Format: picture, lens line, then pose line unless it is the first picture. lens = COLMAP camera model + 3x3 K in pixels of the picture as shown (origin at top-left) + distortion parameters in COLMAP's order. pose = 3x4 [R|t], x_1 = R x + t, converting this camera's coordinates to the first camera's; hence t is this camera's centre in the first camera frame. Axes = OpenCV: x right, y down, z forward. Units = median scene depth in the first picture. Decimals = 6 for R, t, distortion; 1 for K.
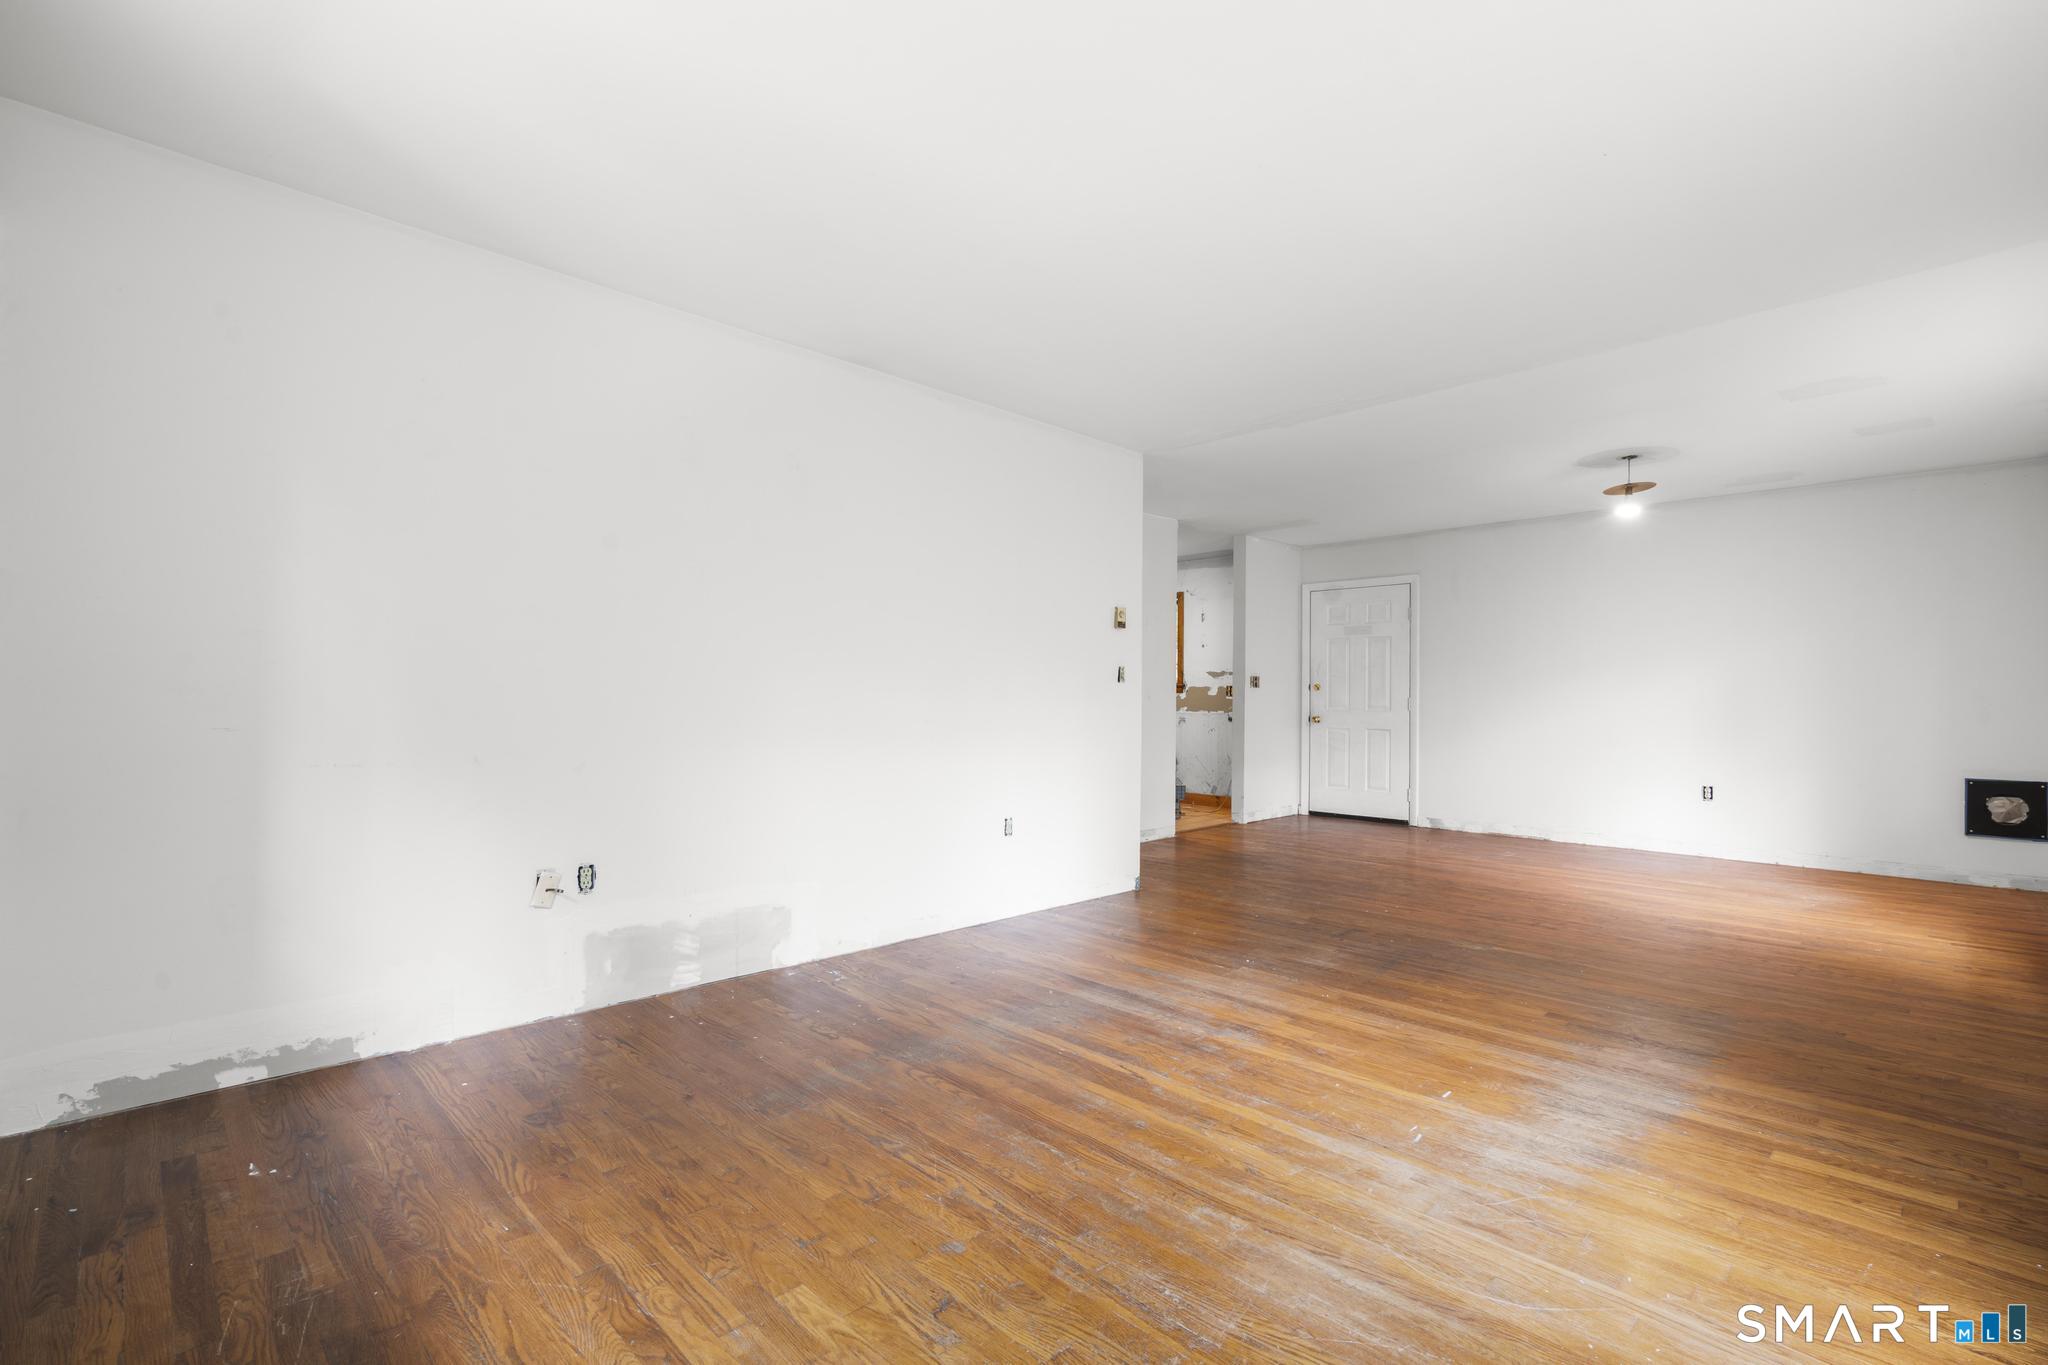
lens RADIAL K [[917.8, 0, 1029.3], [0, 917.8, 690.5], [0, 0, 1]] dist [-0.004791, 0.001245]
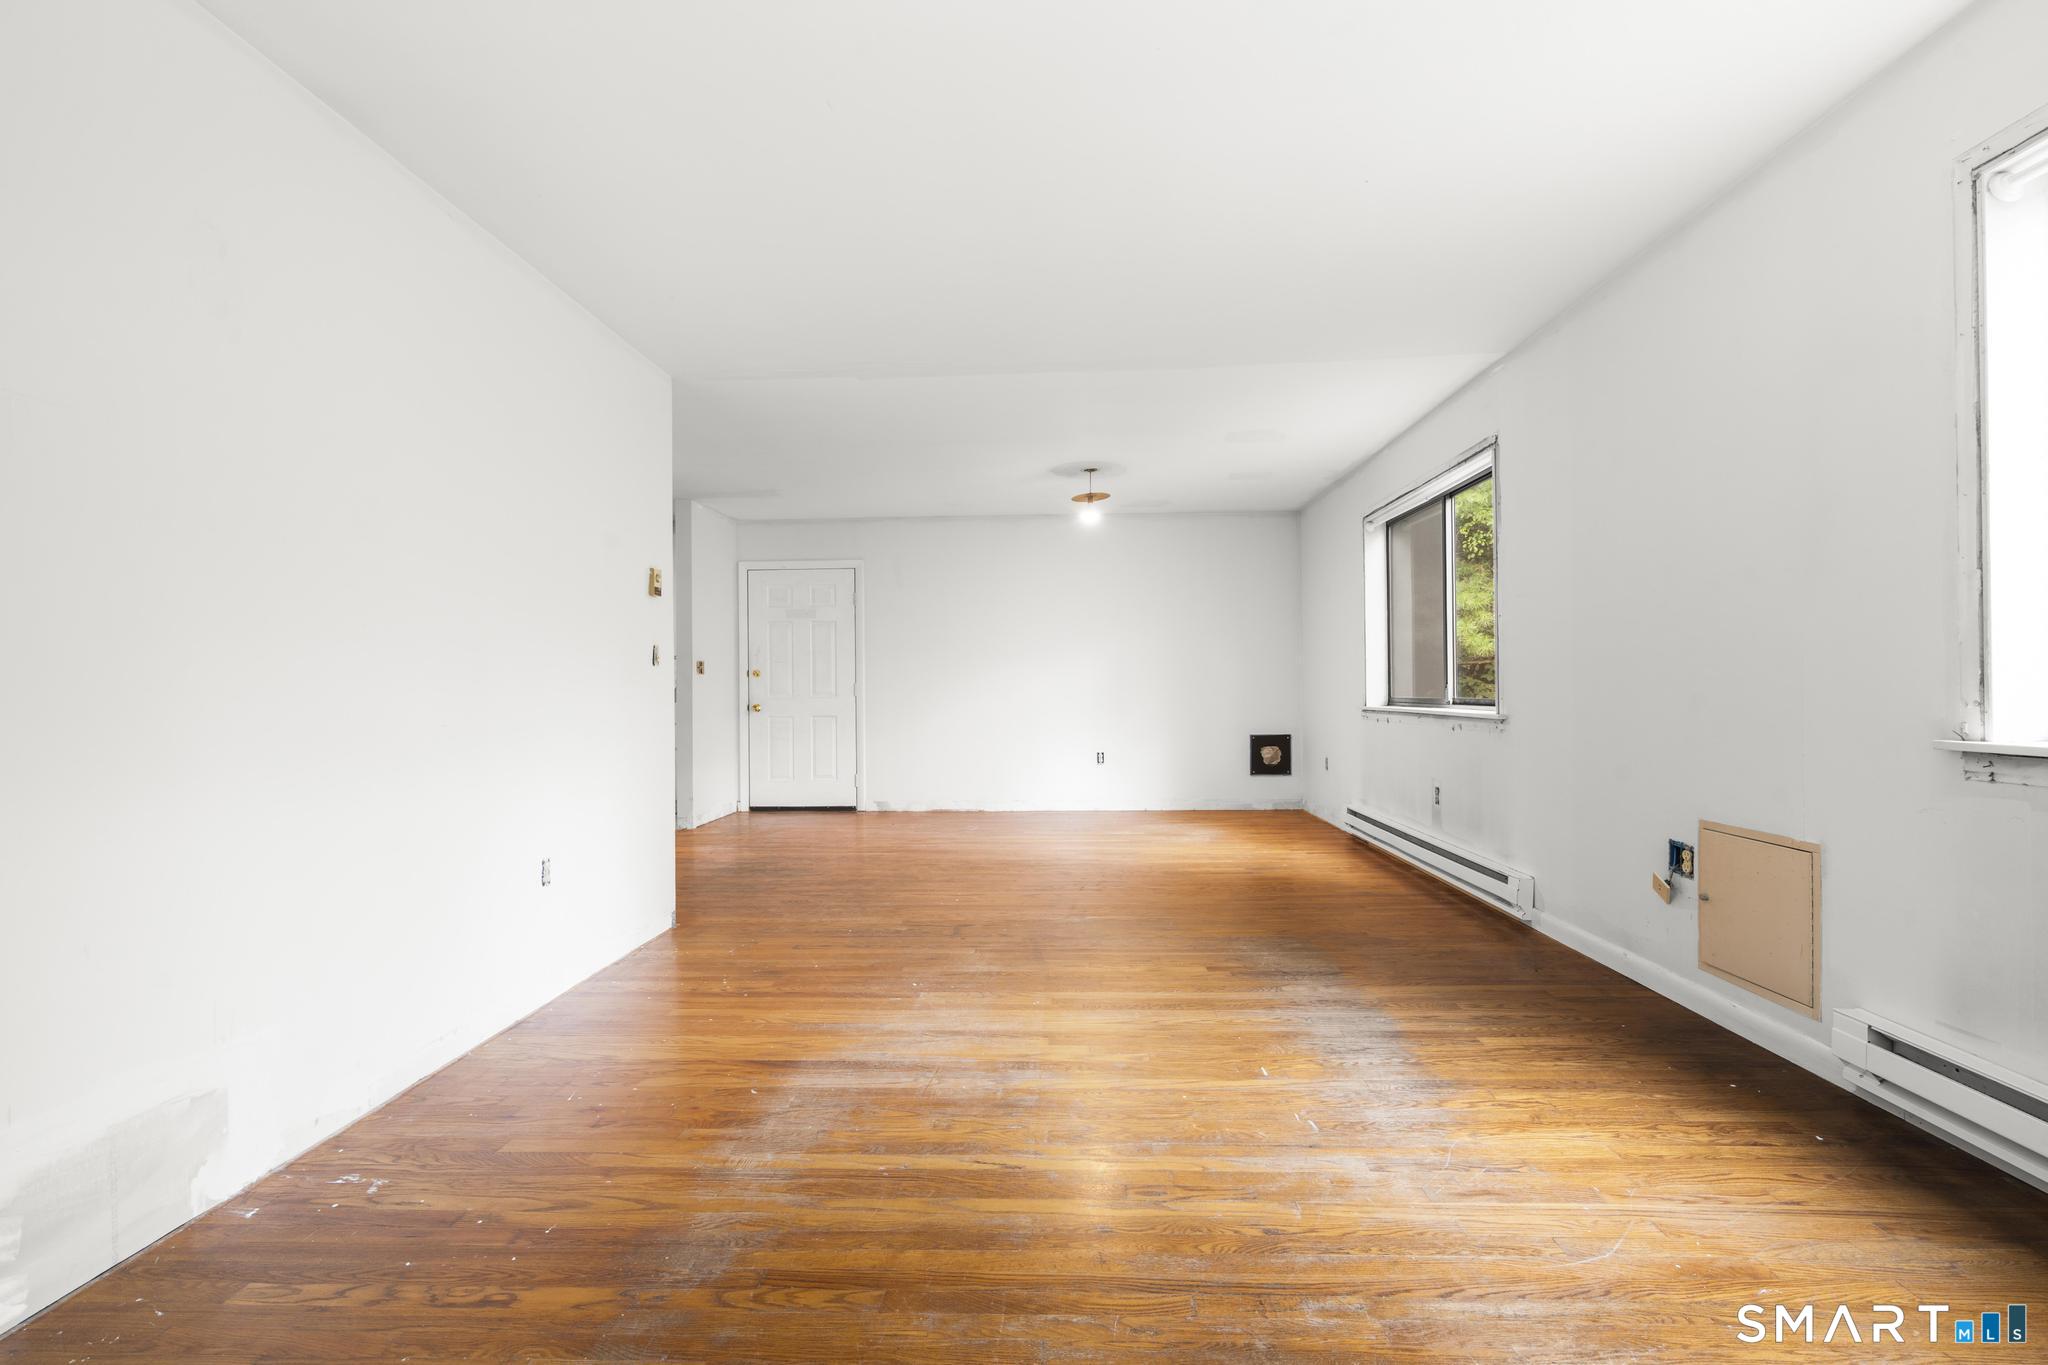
lens RADIAL K [[917.8, 0, 1029.3], [0, 917.8, 690.5], [0, 0, 1]] dist [-0.004791, 0.001245]
pose [[0.731211, -0.017456, 0.681928, -0.286955], [0.009531, 0.999836, 0.015373, 0.004914], [-0.682085, -0.004741, 0.731258, 0.312952]]
